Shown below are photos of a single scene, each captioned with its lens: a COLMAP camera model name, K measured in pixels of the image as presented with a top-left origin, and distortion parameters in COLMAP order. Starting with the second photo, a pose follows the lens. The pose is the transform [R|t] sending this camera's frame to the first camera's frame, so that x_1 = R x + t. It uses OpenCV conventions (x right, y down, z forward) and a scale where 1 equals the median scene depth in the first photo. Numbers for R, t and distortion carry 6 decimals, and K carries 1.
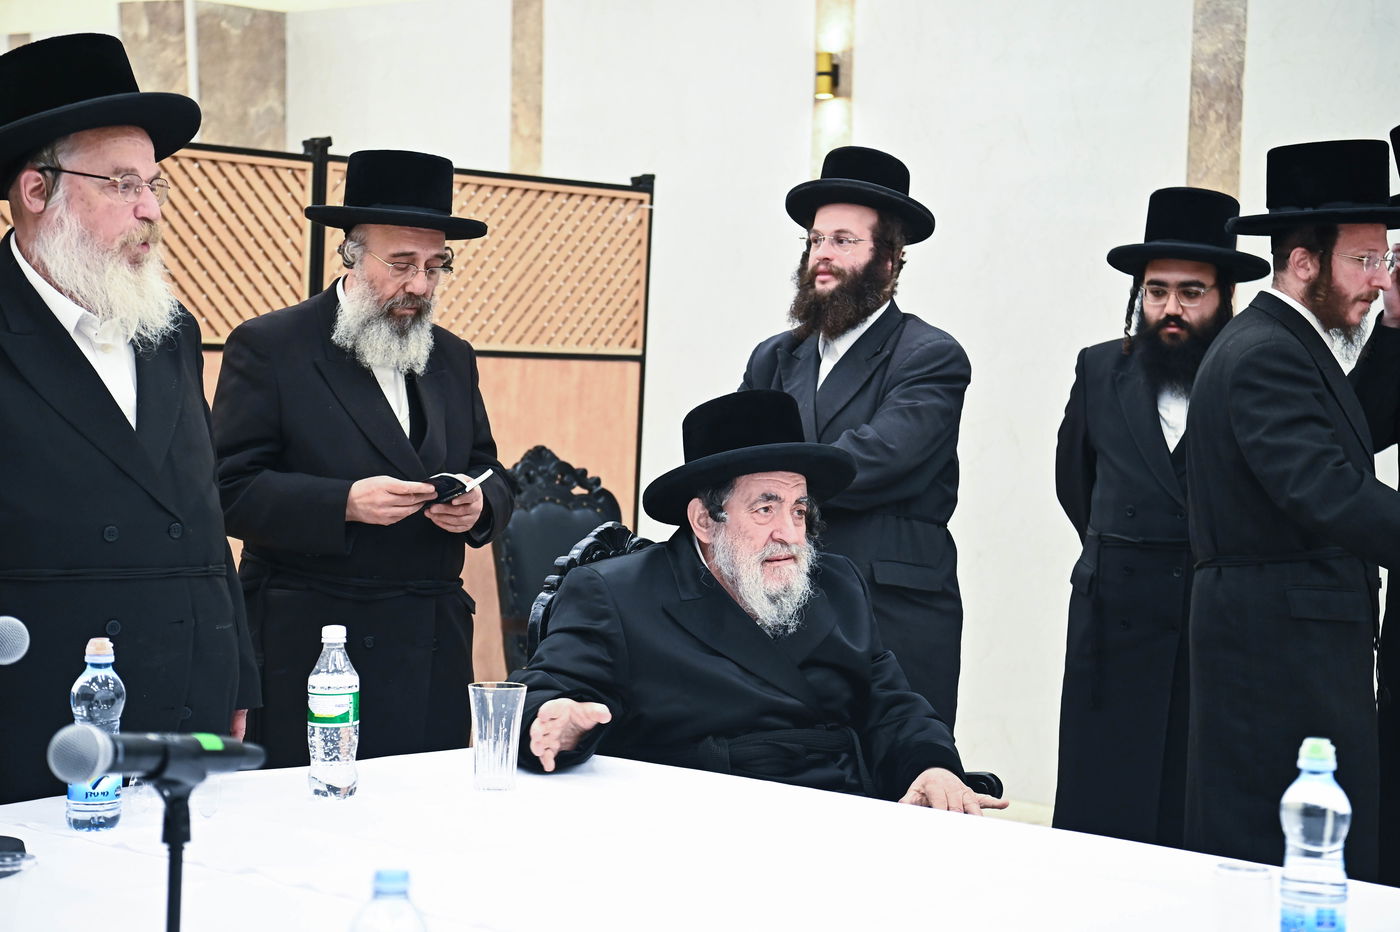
lens RADIAL K [[2596.9, 0, 706.7], [0, 2596.9, 474.0], [0, 0, 1]] dist [0.334731, 0.000000]
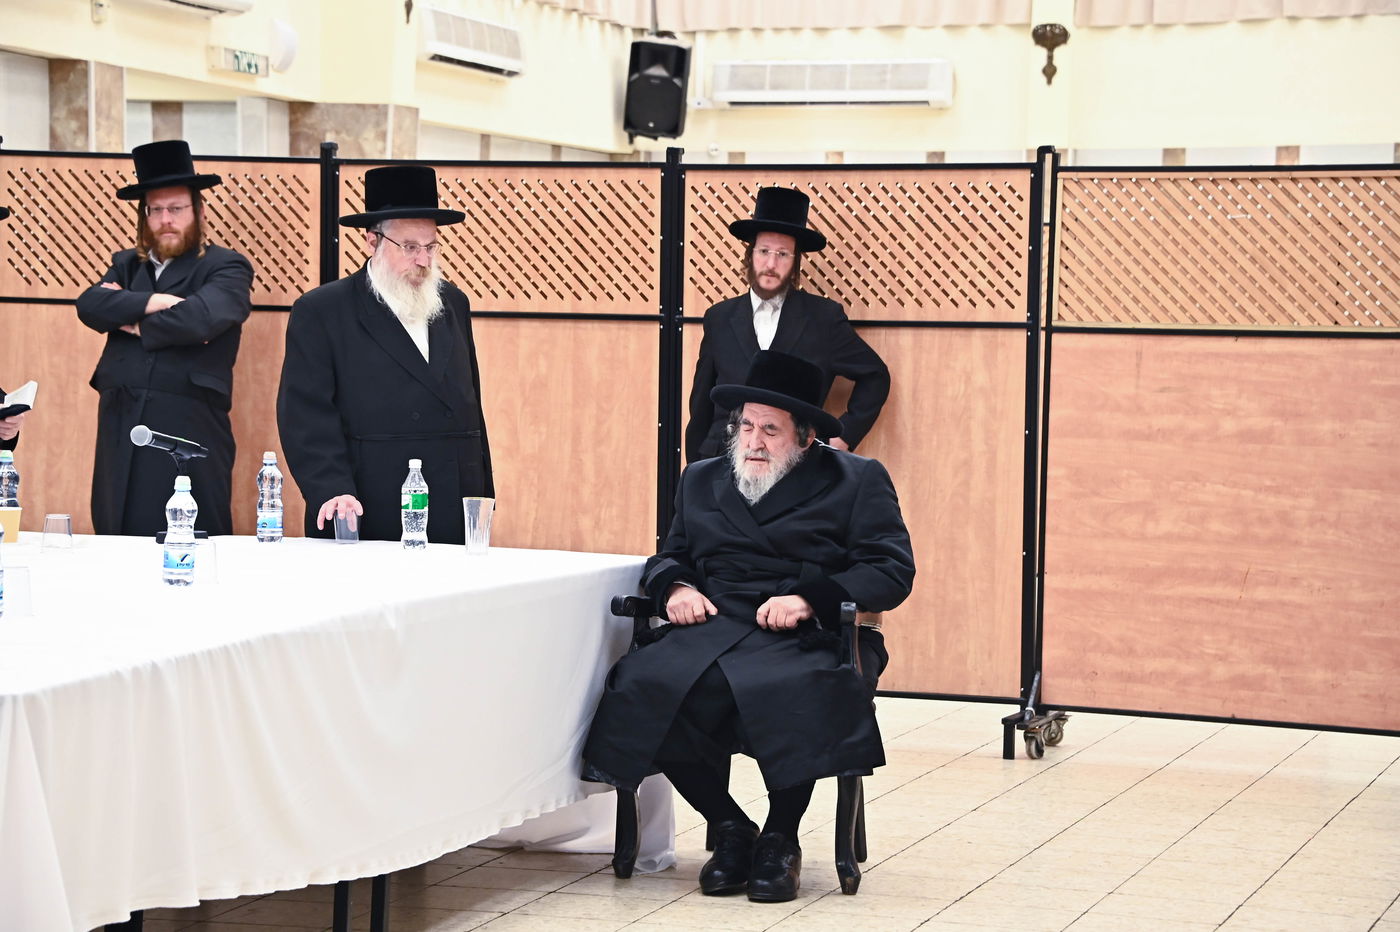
lens RADIAL K [[3593.9, 0, 699.3], [0, 3593.9, 460.3], [0, 0, 1]] dist [0.947113, 0.000000]
pose [[0.406986, 0.019686, -0.913222, 0.956032], [-0.052576, 0.998615, -0.001904, 0.021188], [0.911920, 0.048788, 0.407457, 0.043025]]
